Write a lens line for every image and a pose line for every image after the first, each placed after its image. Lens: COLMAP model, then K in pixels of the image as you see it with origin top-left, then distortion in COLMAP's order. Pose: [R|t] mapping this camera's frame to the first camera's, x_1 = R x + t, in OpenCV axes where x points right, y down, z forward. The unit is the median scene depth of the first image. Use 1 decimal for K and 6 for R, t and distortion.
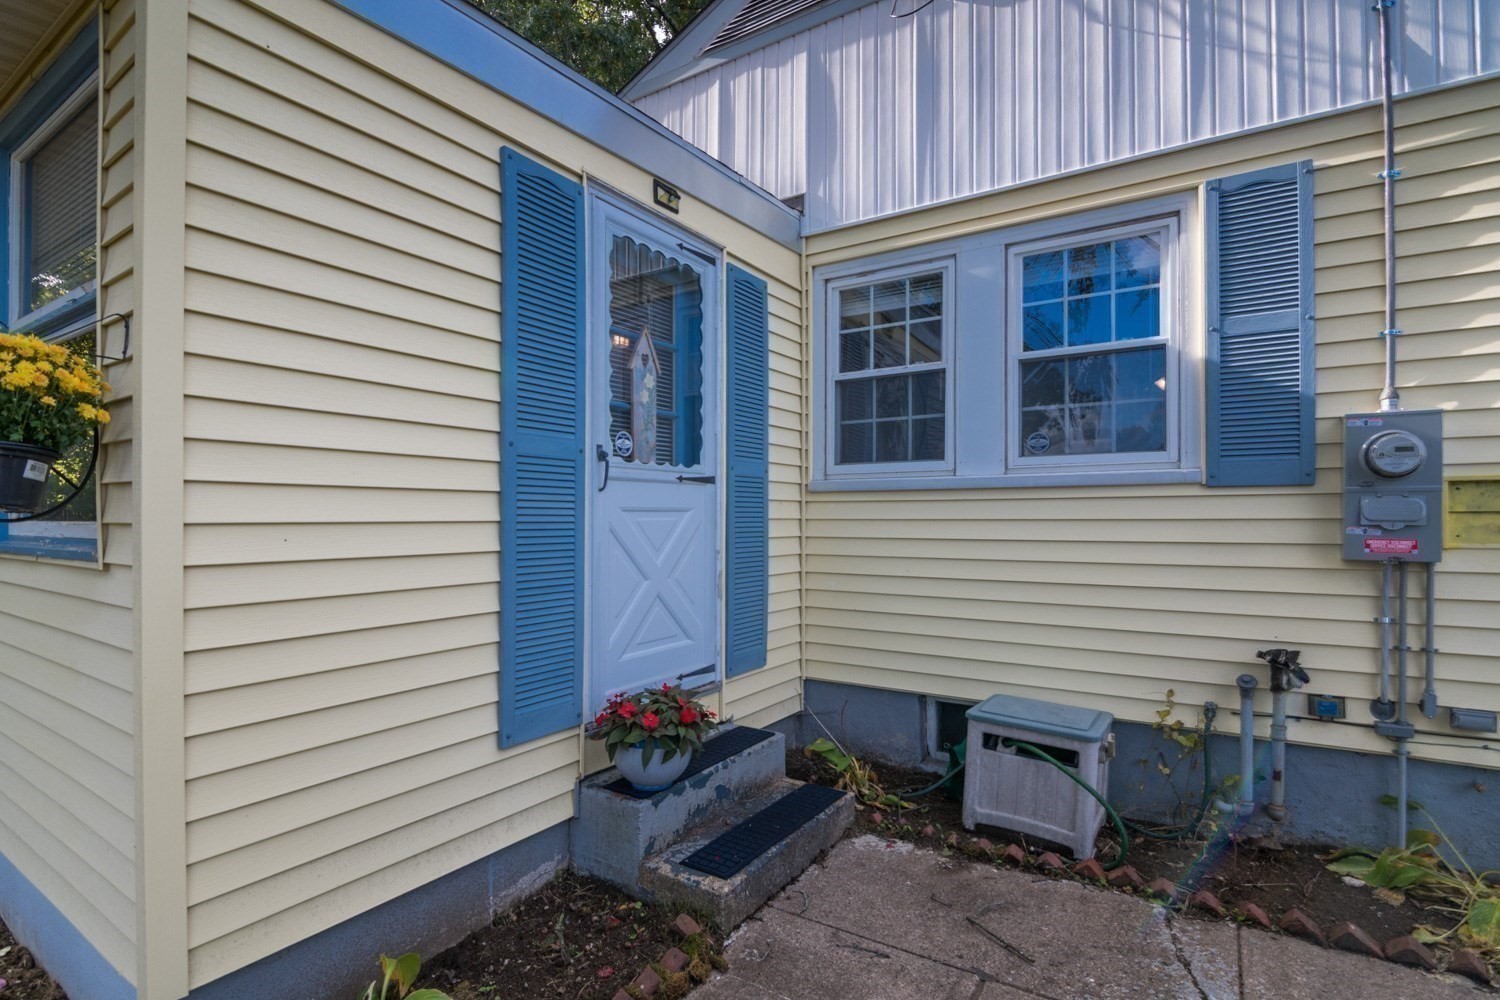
lens RADIAL K [[724.8, 0, 750.0], [0, 724.8, 500.0], [0, 0, 1]] dist [0.000238, -0.000775]
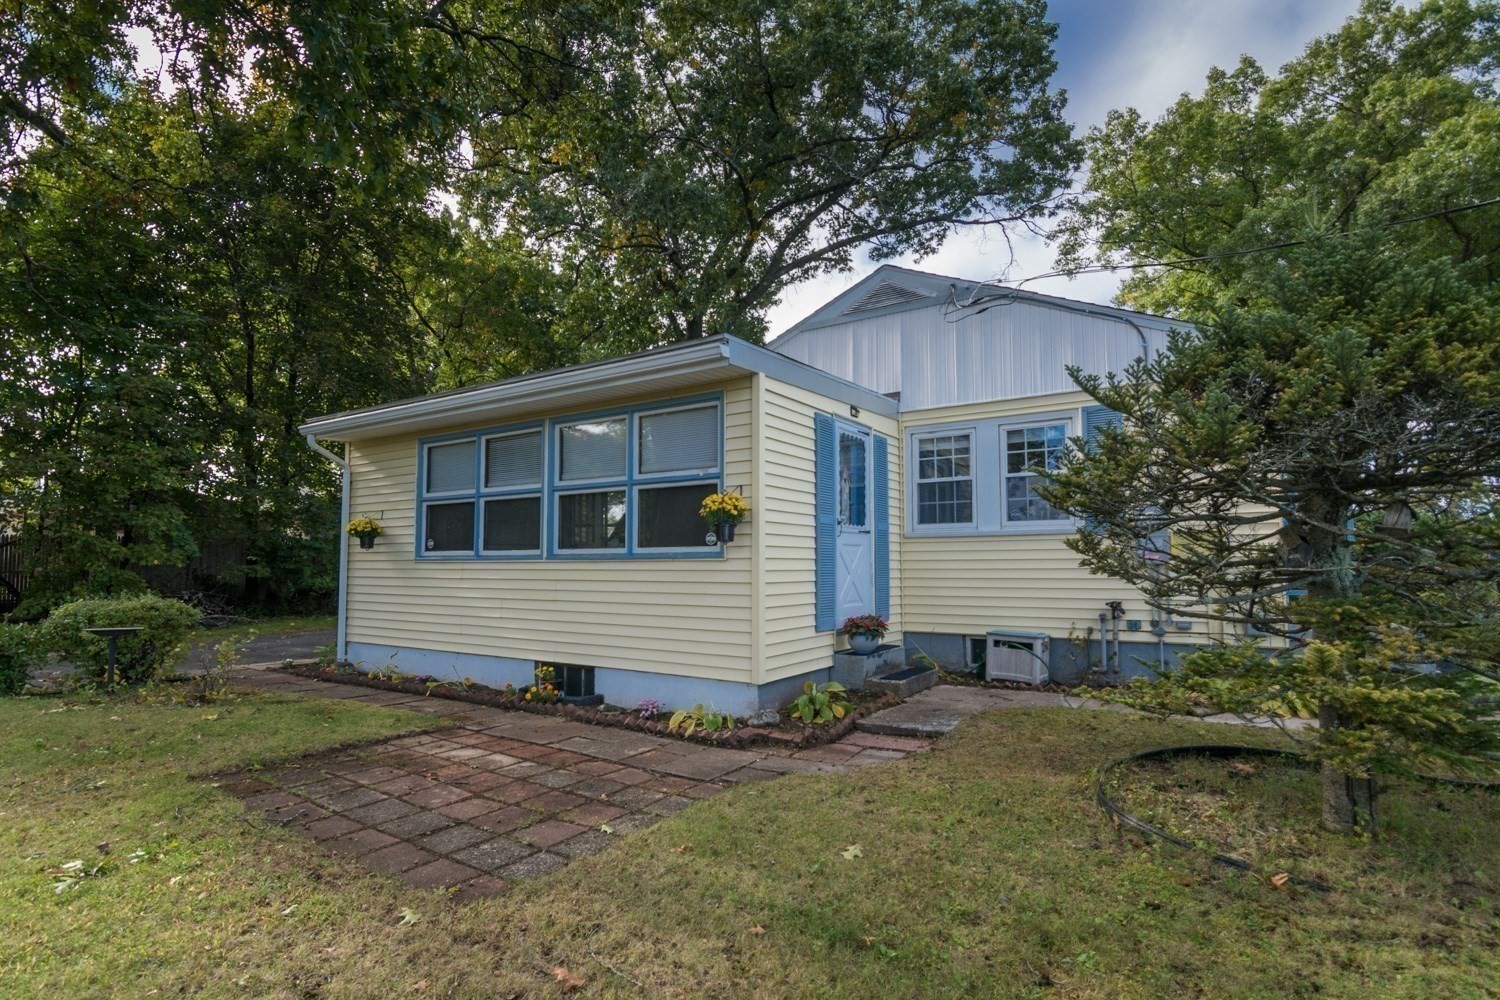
lens RADIAL K [[750.5, 0, 744.9], [0, 750.5, 504.5], [0, 0, 1]] dist [-0.013076, -0.002074]
pose [[0.999997, -0.002240, 0.000431, -0.449981], [0.002262, 0.998125, -0.061160, 0.028300], [-0.000294, 0.061161, 0.998128, -1.345455]]
